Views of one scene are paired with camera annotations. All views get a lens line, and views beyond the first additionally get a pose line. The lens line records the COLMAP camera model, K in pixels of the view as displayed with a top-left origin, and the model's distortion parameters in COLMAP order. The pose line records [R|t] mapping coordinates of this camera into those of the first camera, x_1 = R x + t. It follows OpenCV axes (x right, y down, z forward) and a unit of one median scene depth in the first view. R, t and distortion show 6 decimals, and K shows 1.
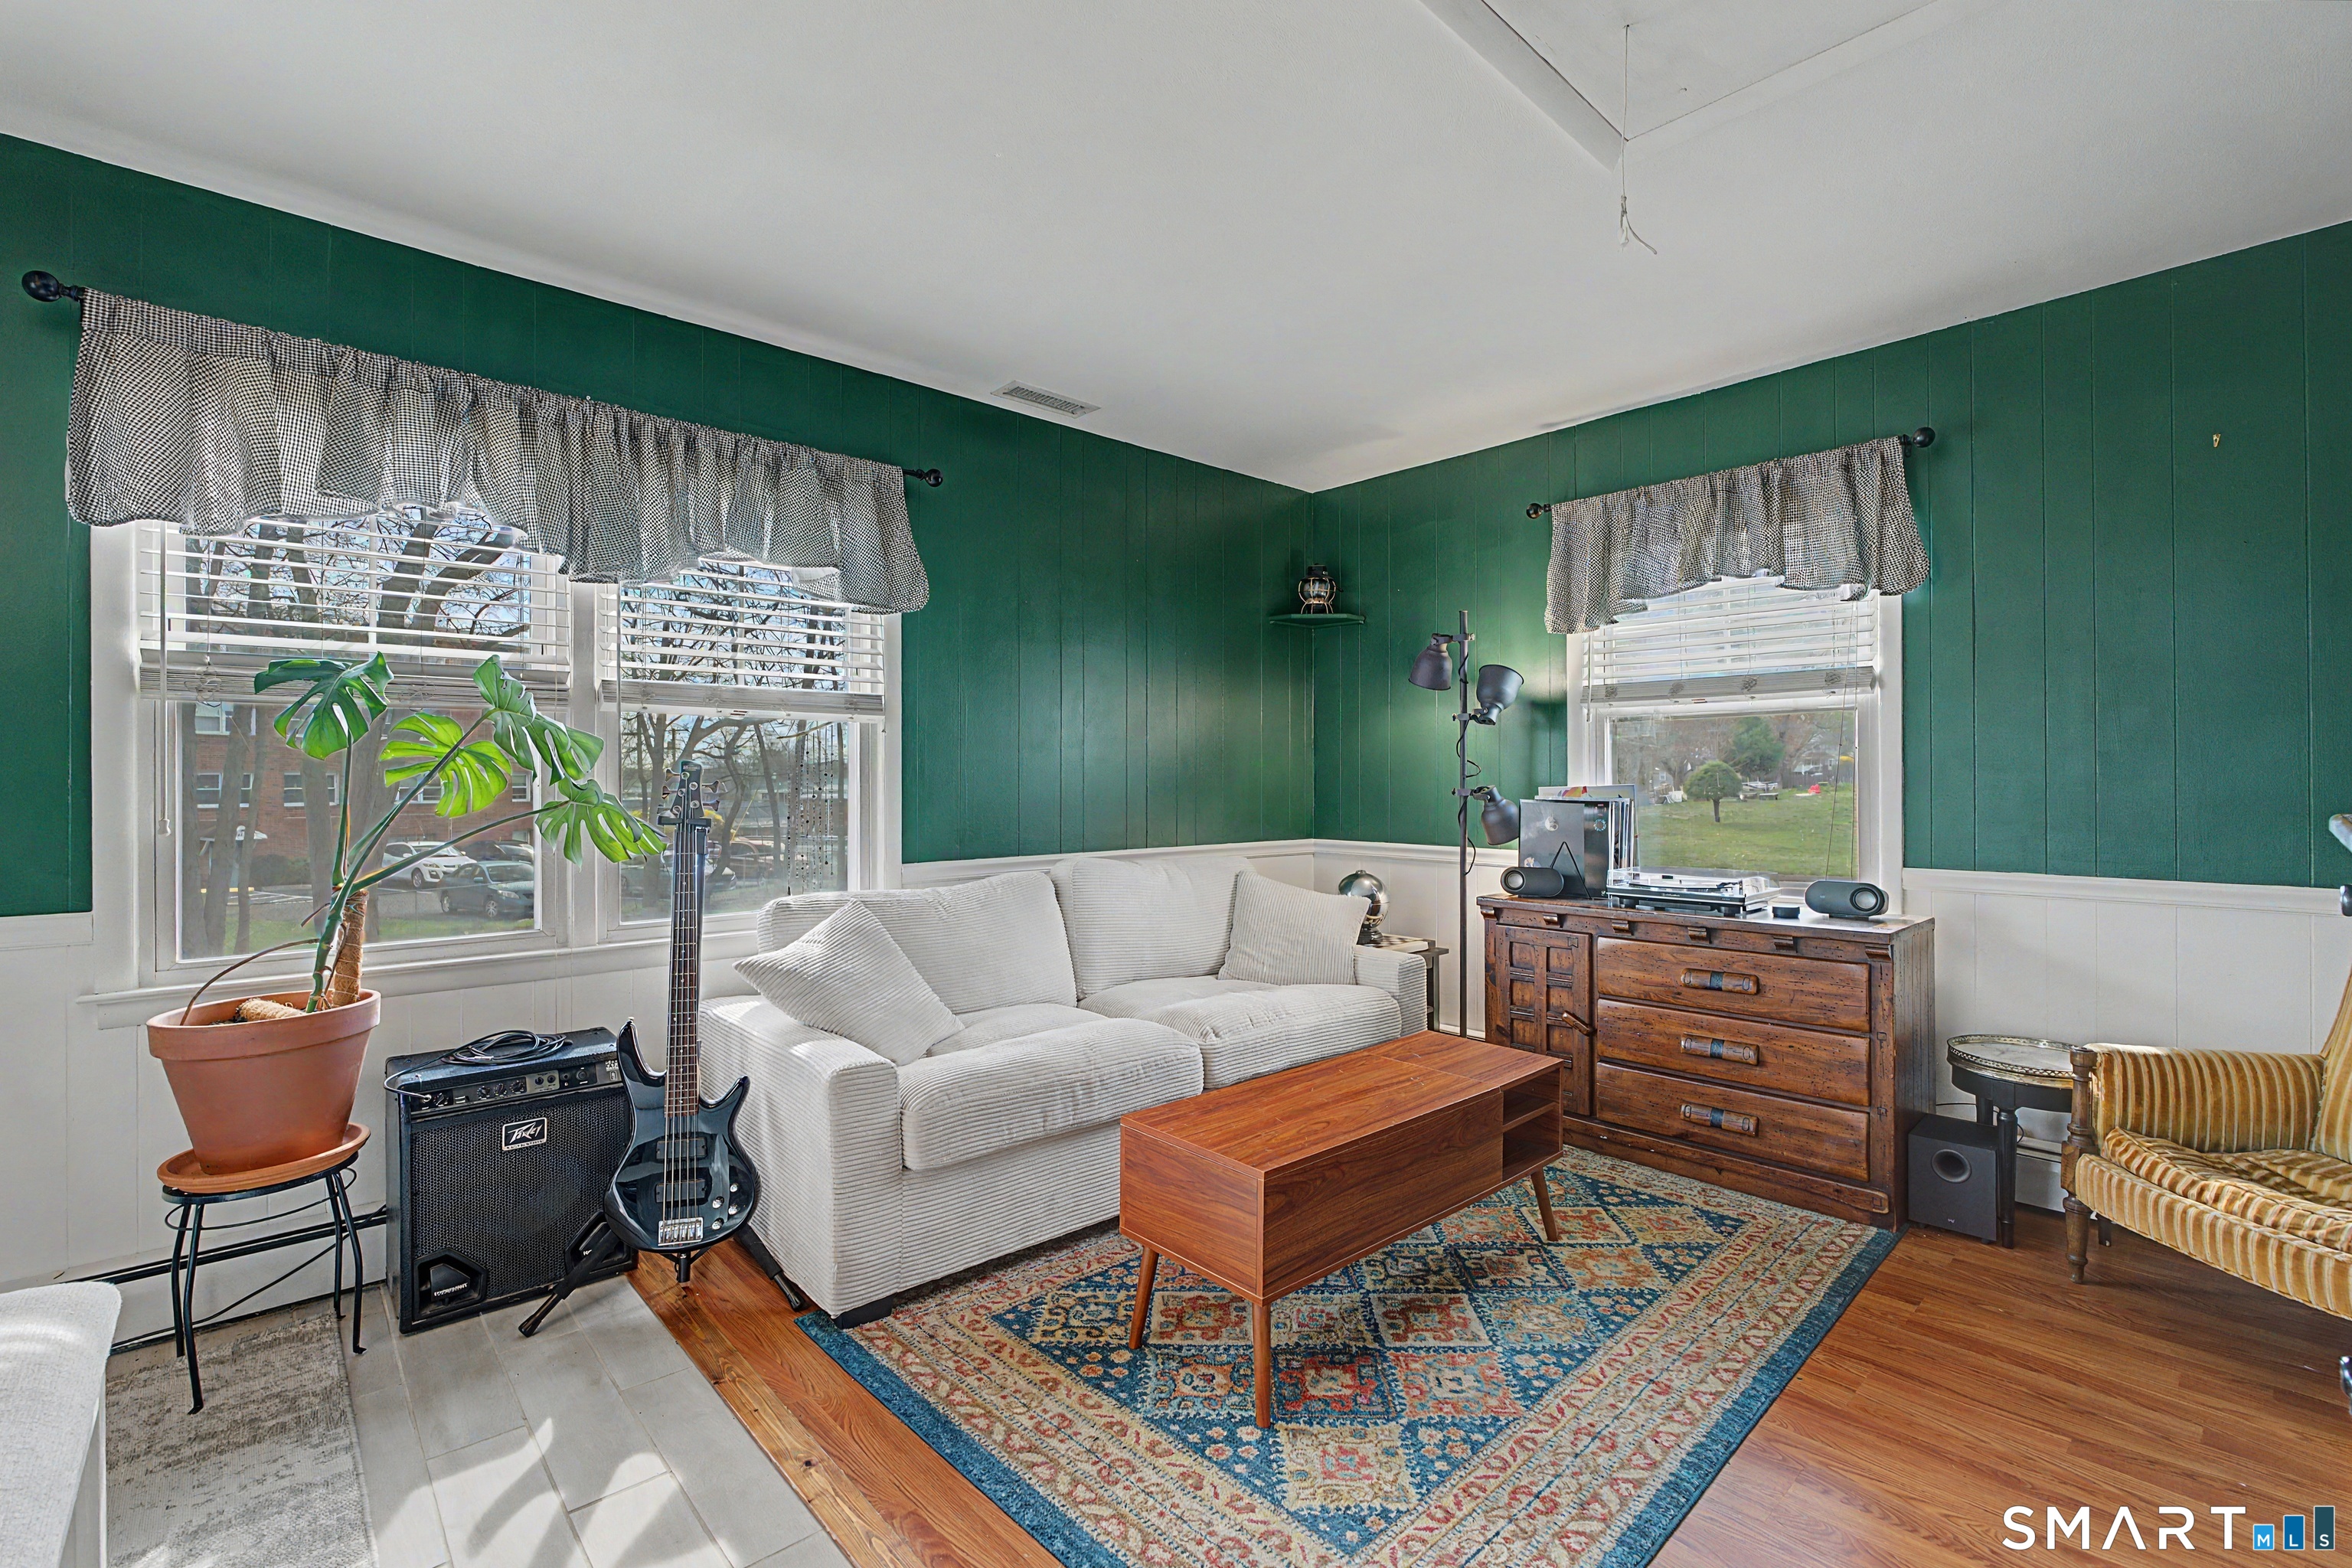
lens RADIAL K [[1045.3, 0, 1182.6], [0, 1045.3, 773.5], [0, 0, 1]] dist [-0.015493, 0.003914]
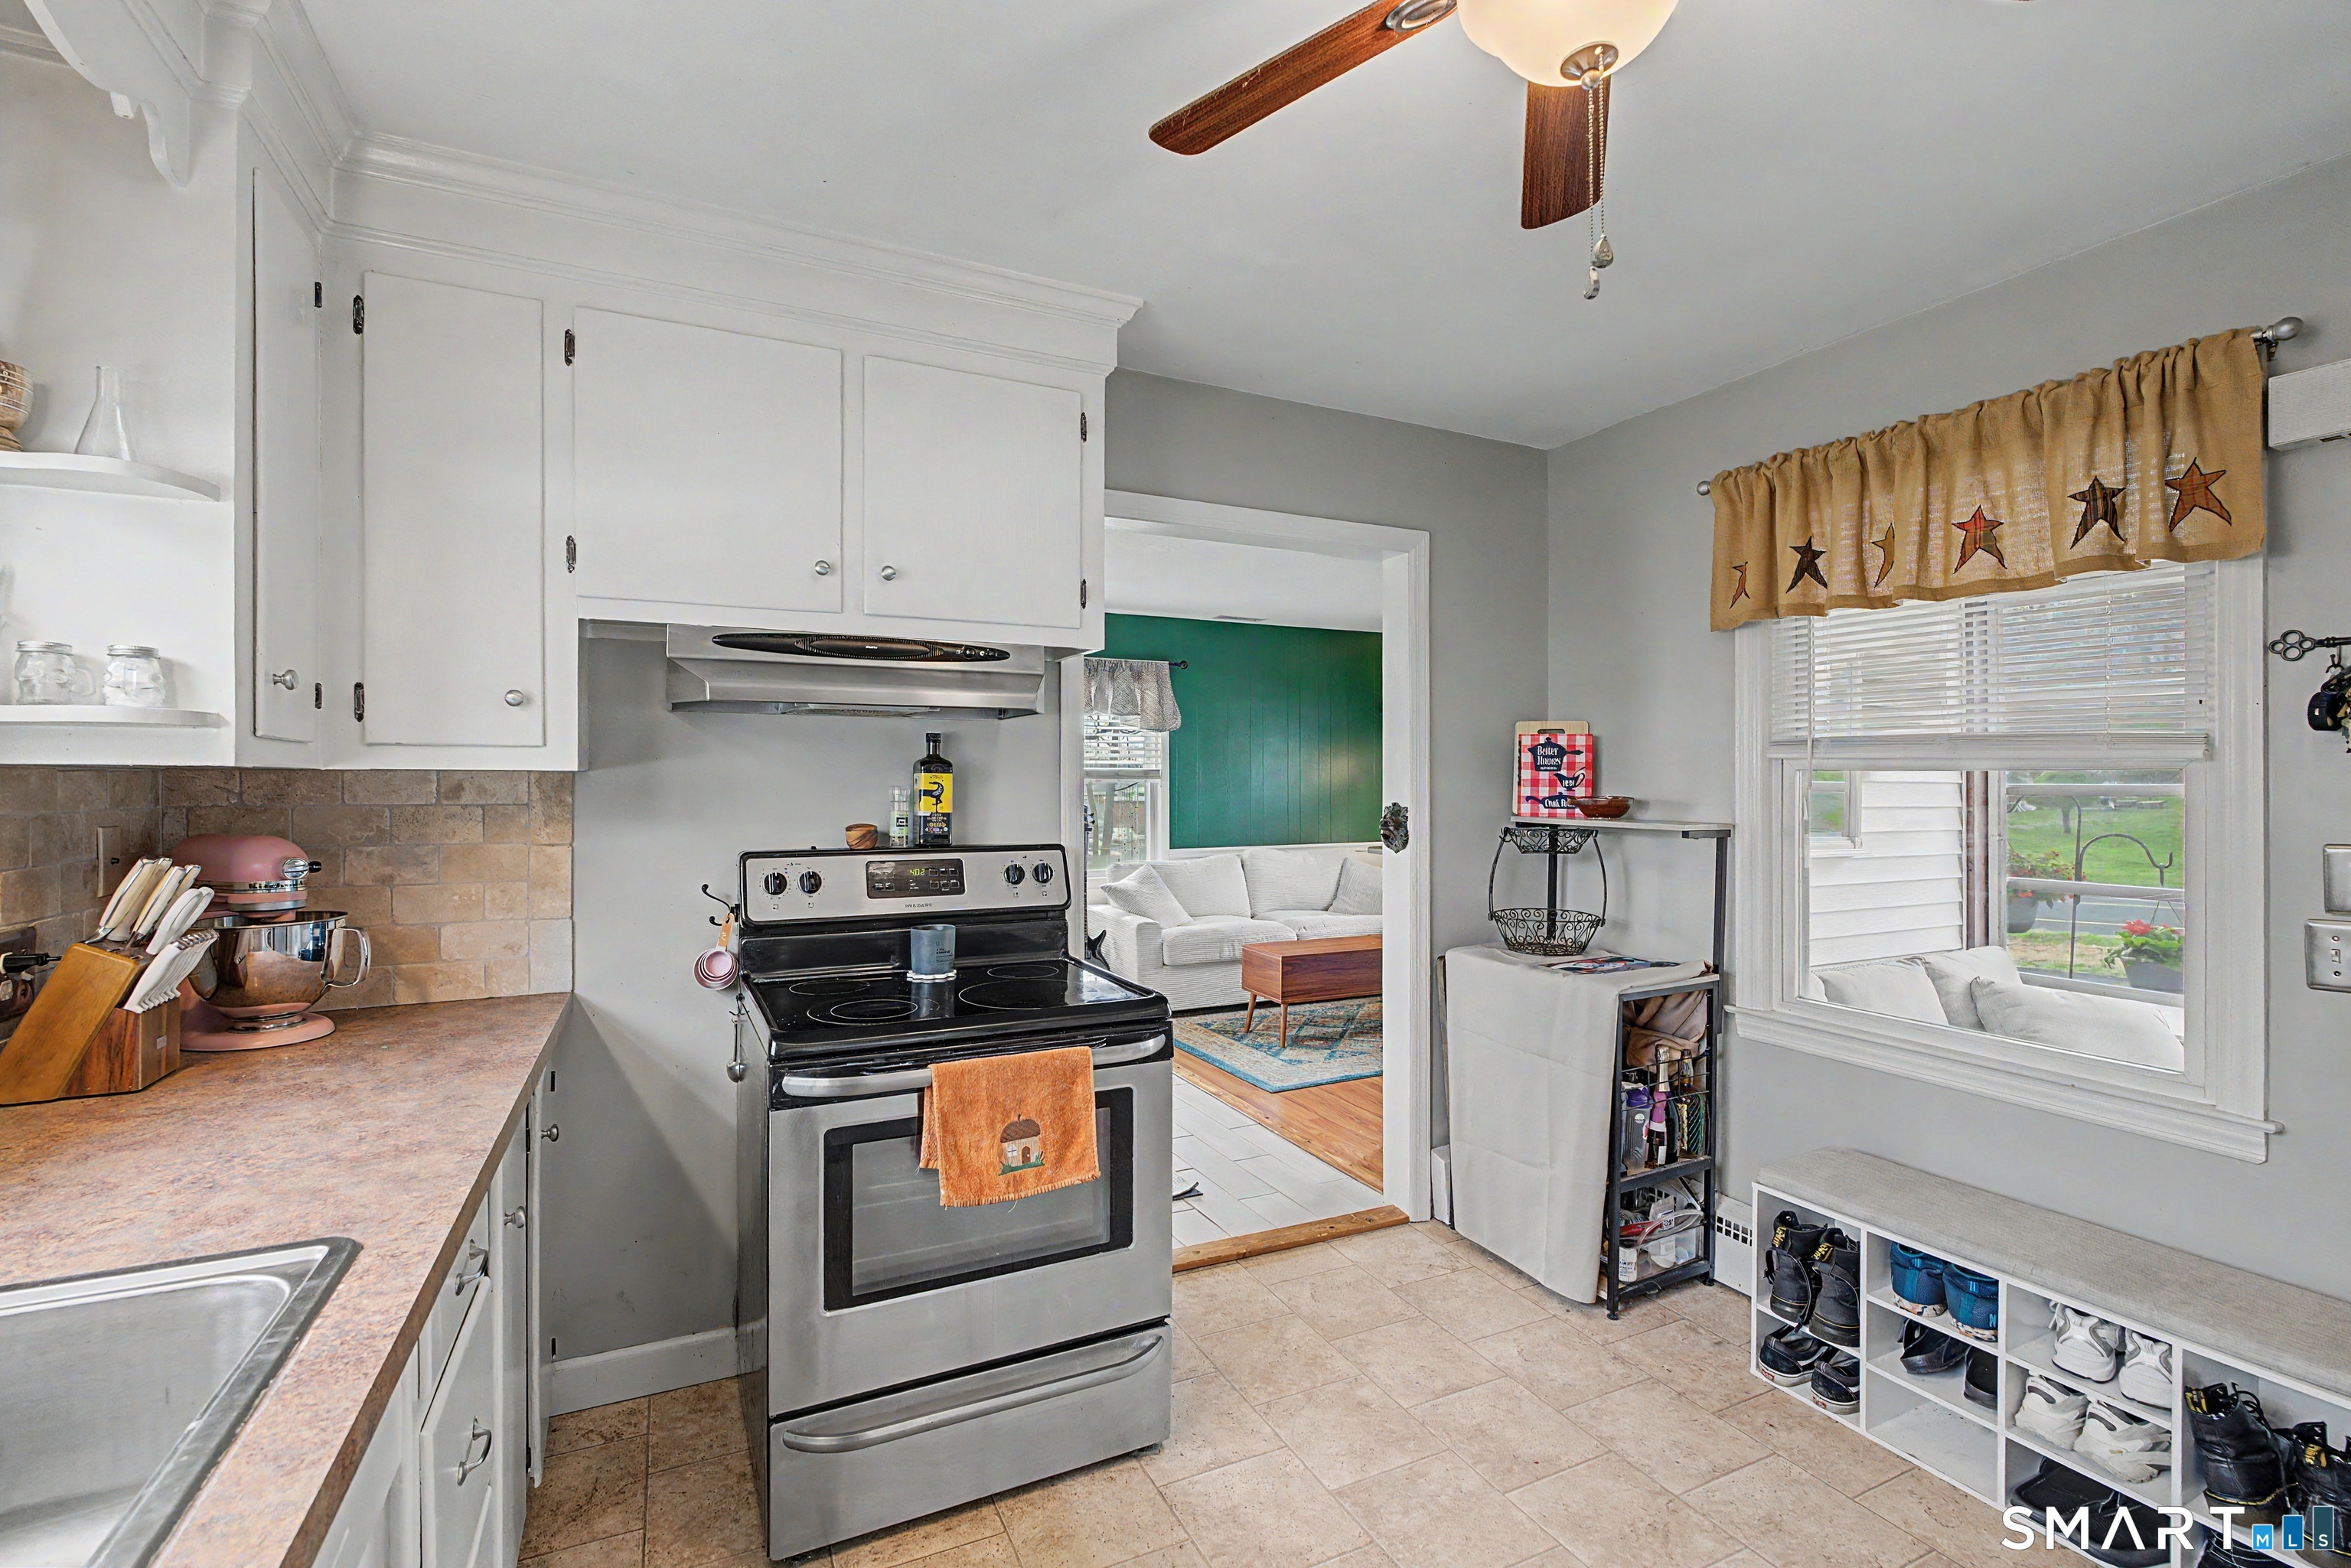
lens RADIAL K [[1044.9, 0, 1168.1], [0, 1044.9, 784.0], [0, 0, 1]] dist [-0.015493, 0.003914]
pose [[0.956152, 0.001282, -0.292868, 0.488623], [0.000932, 0.999972, 0.007420, -0.085096], [0.292869, -0.007367, 0.956124, -1.434057]]
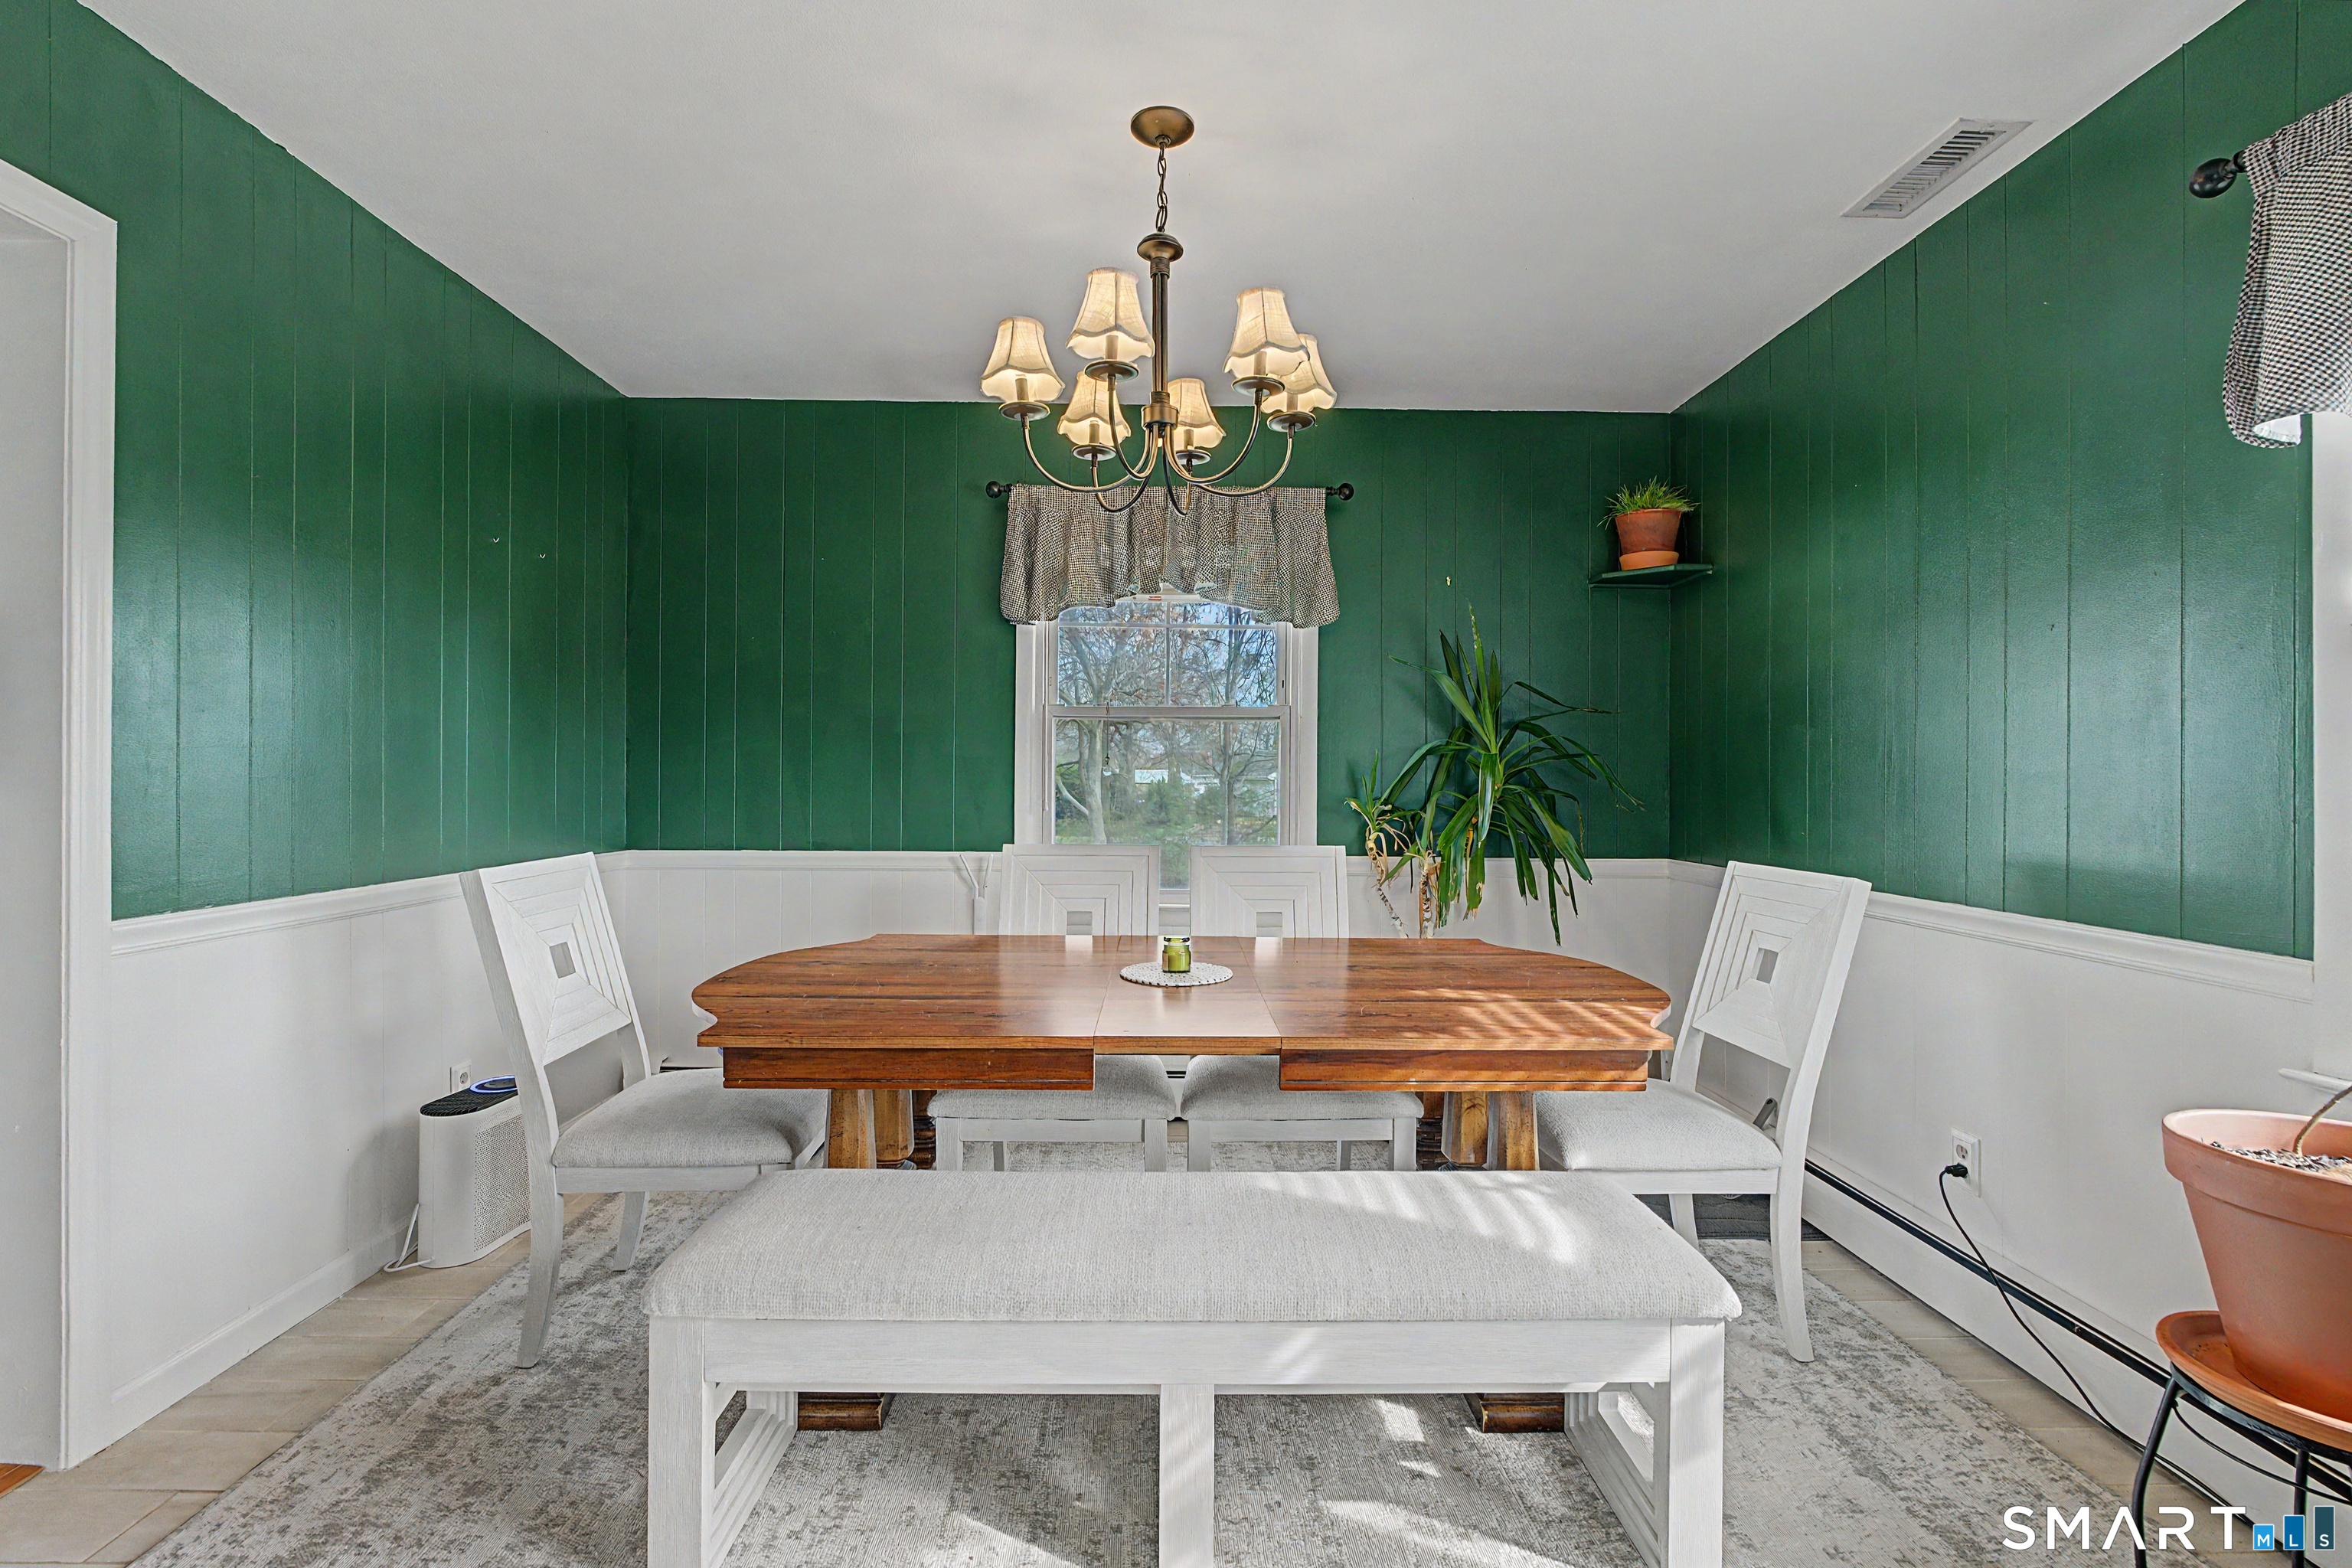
lens RADIAL K [[1045.3, 0, 1153.1], [0, 1045.3, 781.1], [0, 0, 1]] dist [-0.015493, 0.003914]
pose [[-0.675166, 0.000165, -0.737666, 0.049250], [0.000257, 1.000000, -0.000011, 0.002303], [0.737666, -0.000197, -0.675166, 0.809545]]
